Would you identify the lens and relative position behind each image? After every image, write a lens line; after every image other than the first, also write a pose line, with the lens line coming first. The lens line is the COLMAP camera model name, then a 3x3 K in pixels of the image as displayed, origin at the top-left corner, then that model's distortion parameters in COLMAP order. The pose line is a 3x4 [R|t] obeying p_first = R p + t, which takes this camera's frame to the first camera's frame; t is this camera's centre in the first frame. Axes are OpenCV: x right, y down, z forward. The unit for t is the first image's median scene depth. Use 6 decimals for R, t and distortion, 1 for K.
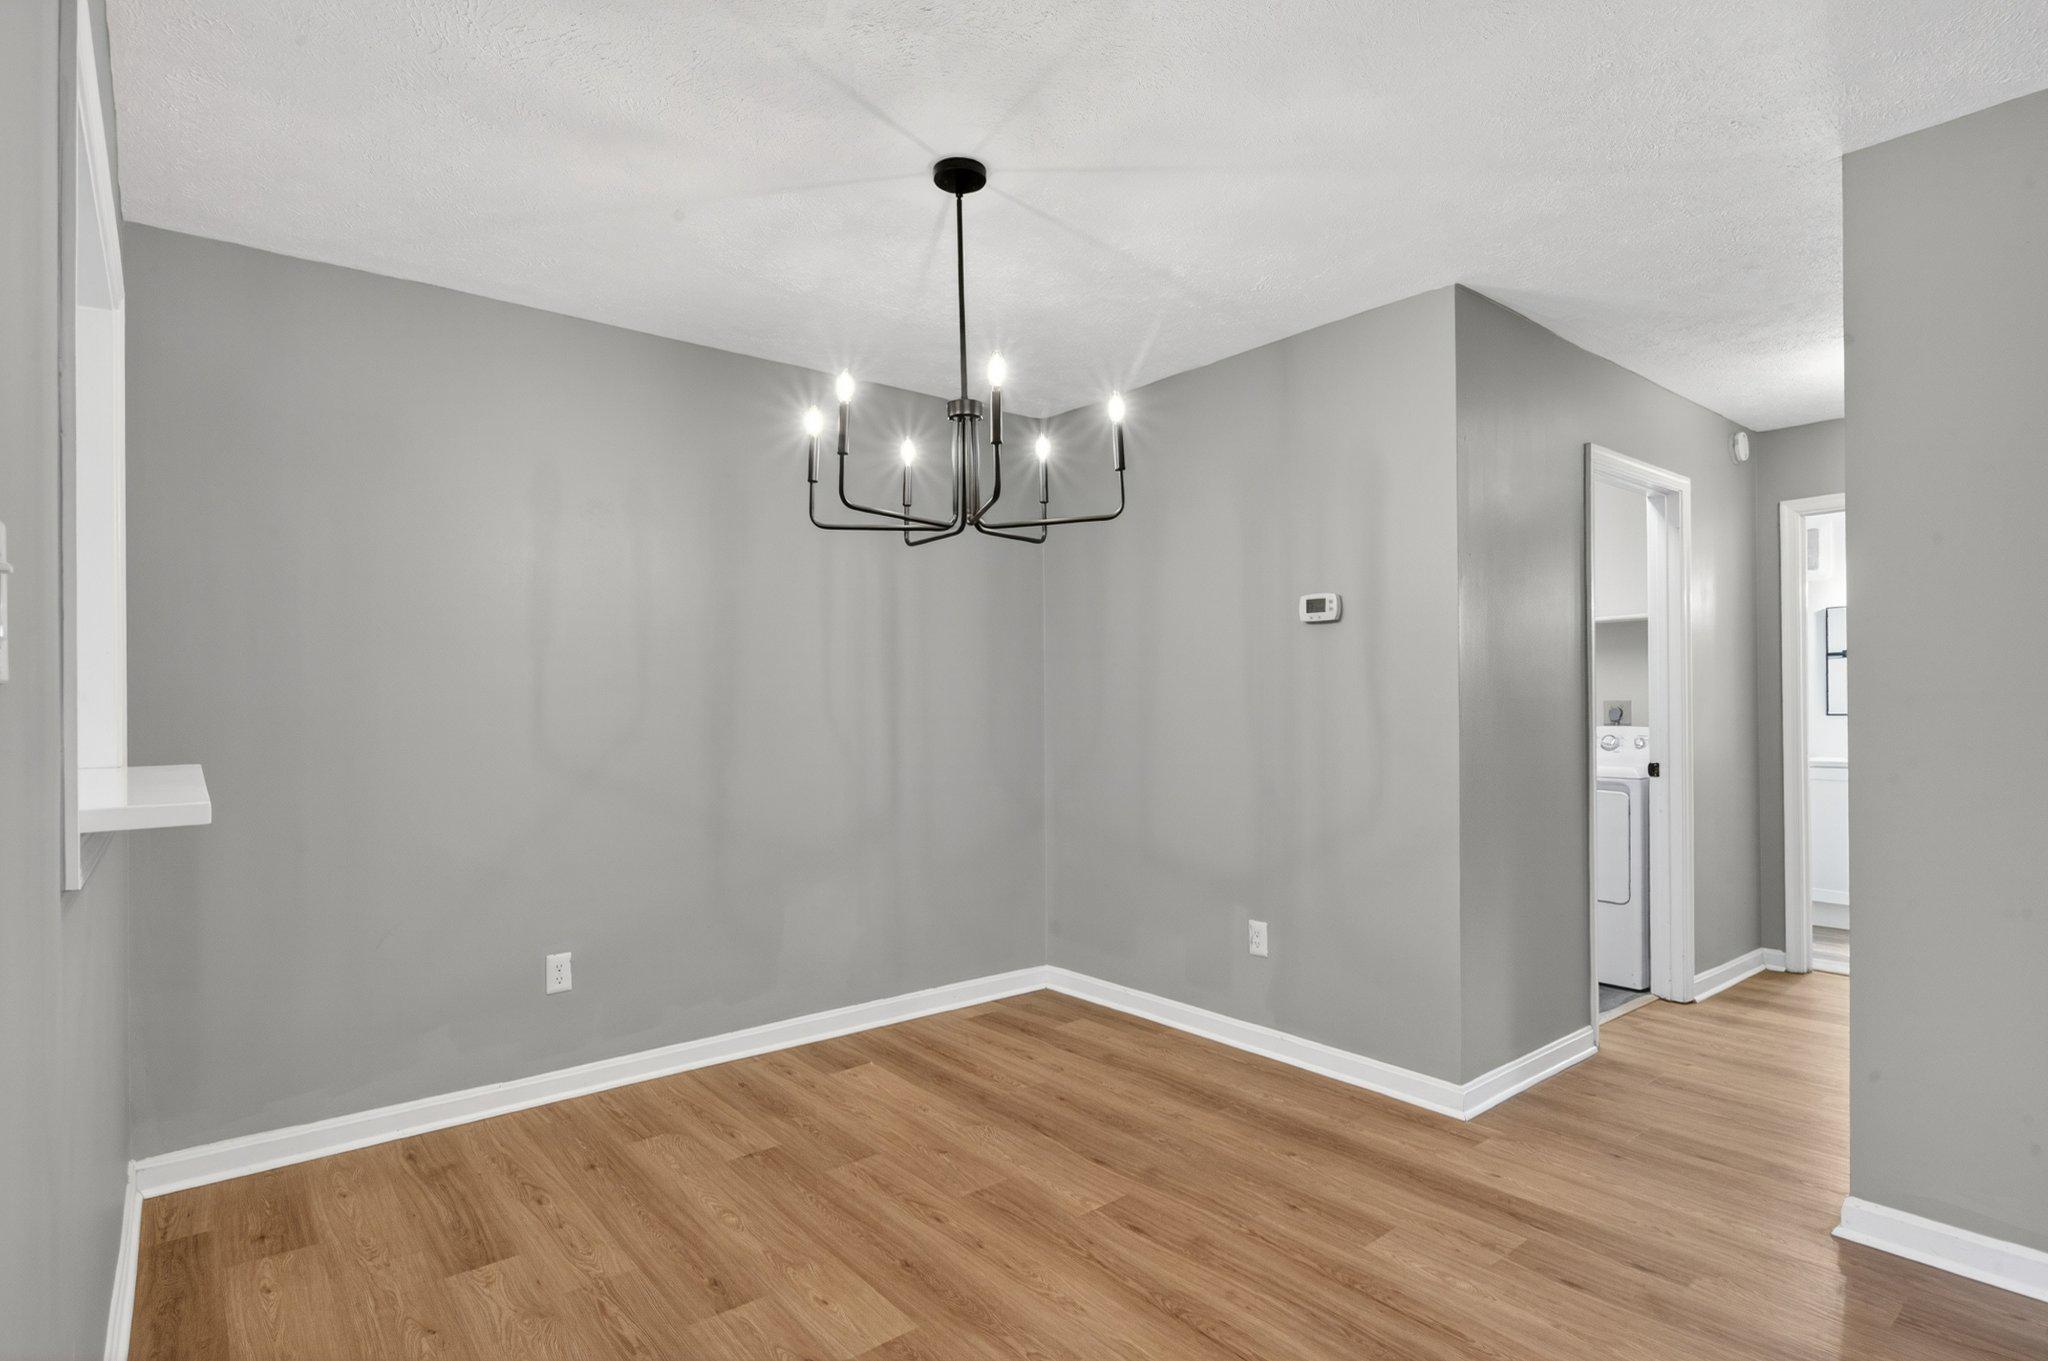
lens RADIAL K [[1030.9, 0, 1021.5], [0, 1030.9, 684.6], [0, 0, 1]] dist [-0.003518, -0.000358]
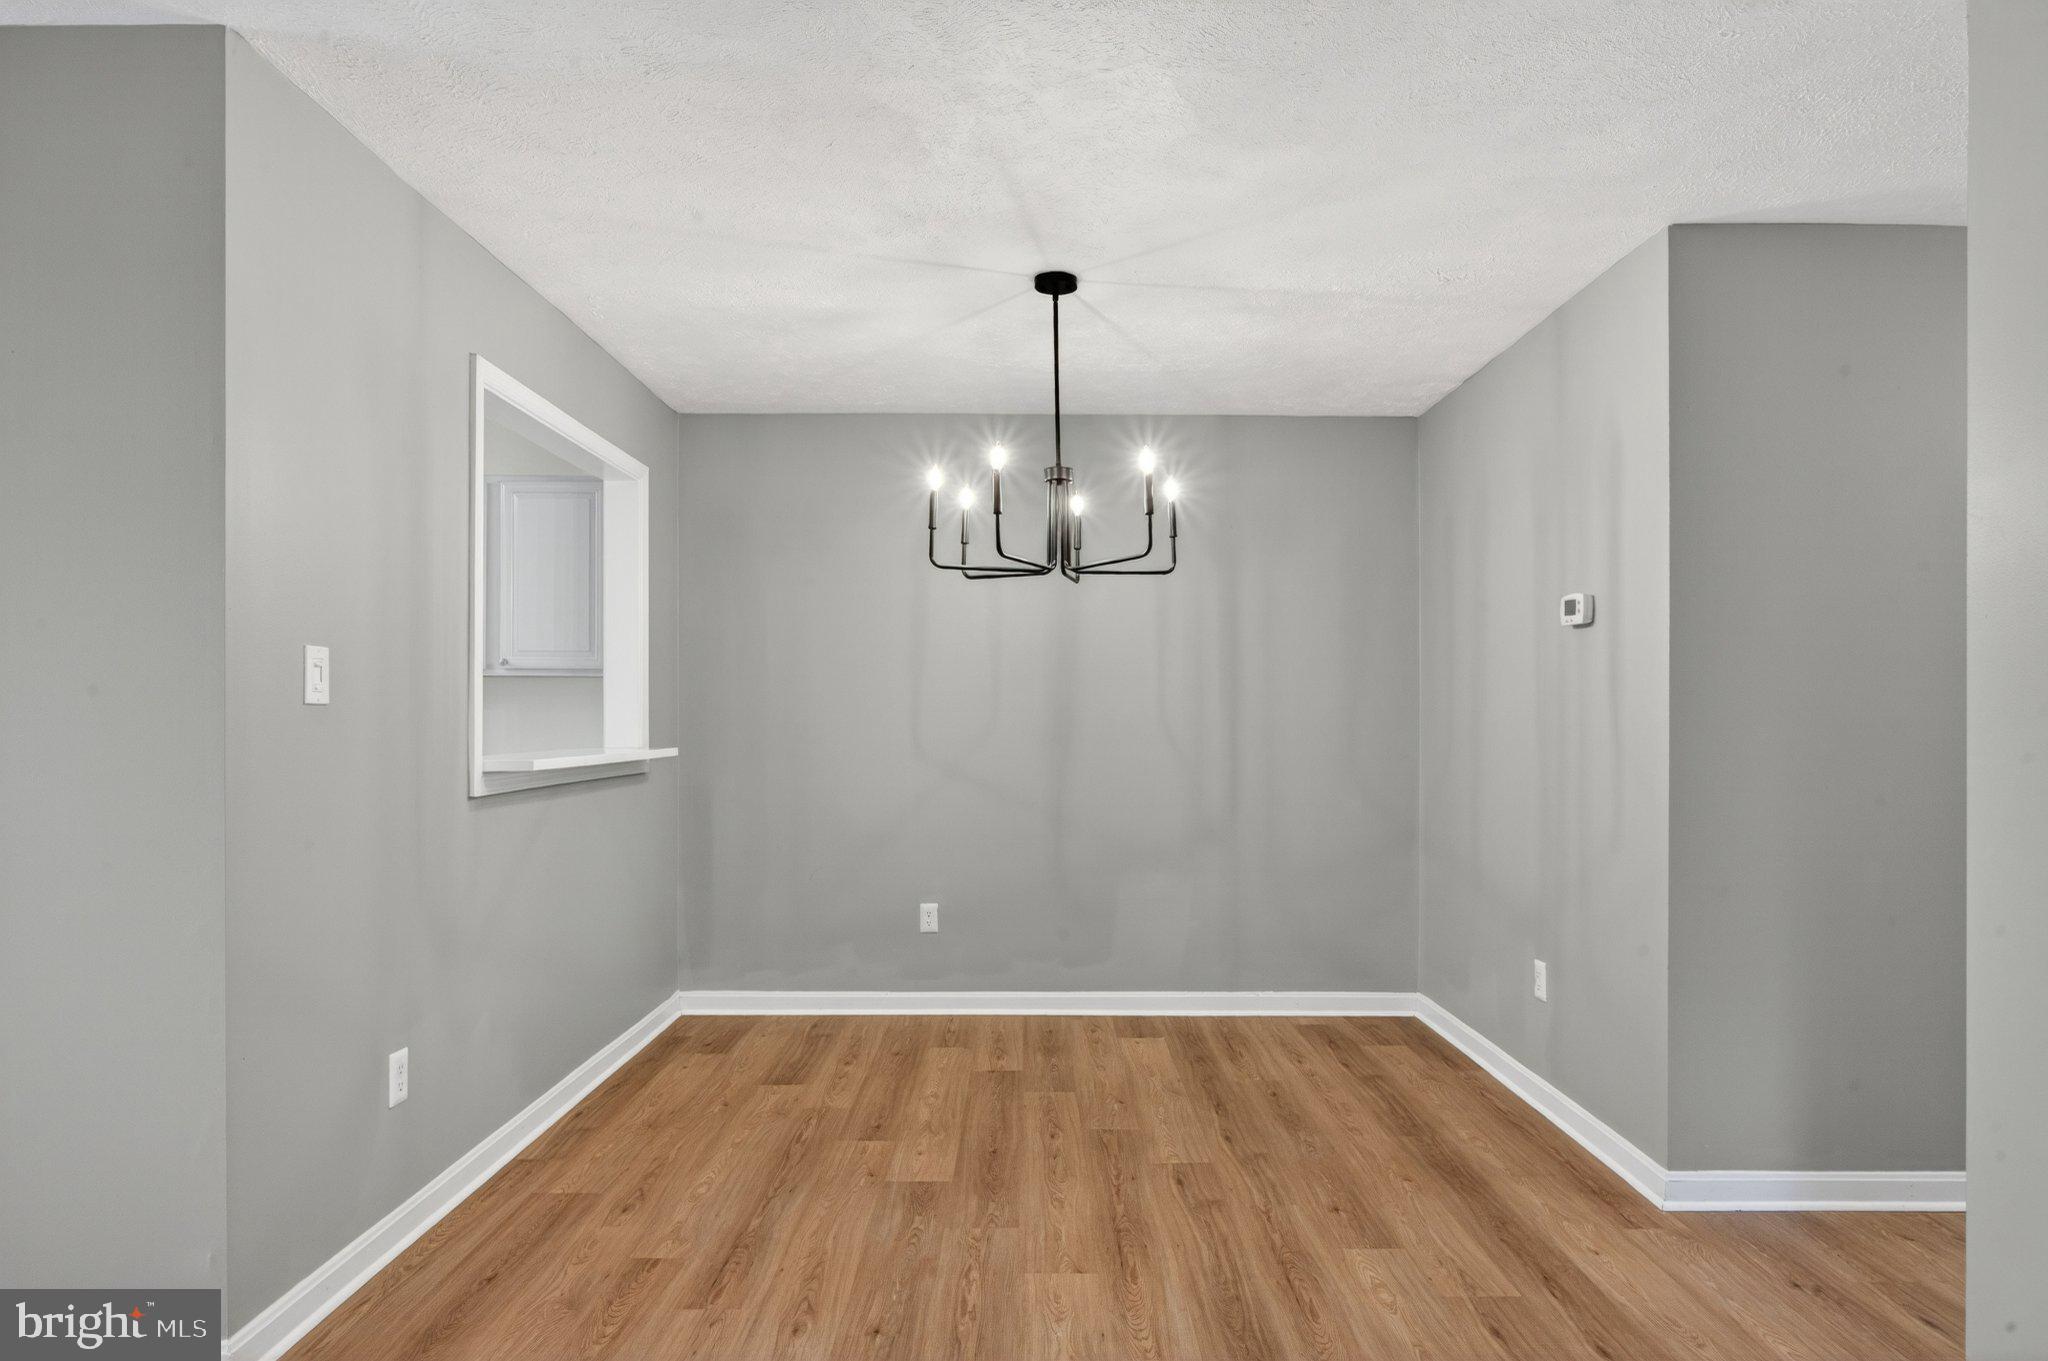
lens RADIAL K [[1149.5, 0, 1025.5], [0, 1149.5, 690.5], [0, 0, 1]] dist [-0.001110, 0.001785]
pose [[0.780481, -0.004393, -0.625164, 0.607168], [0.004703, 0.999988, -0.001155, -0.007502], [0.625161, -0.002039, 0.780493, -0.068924]]
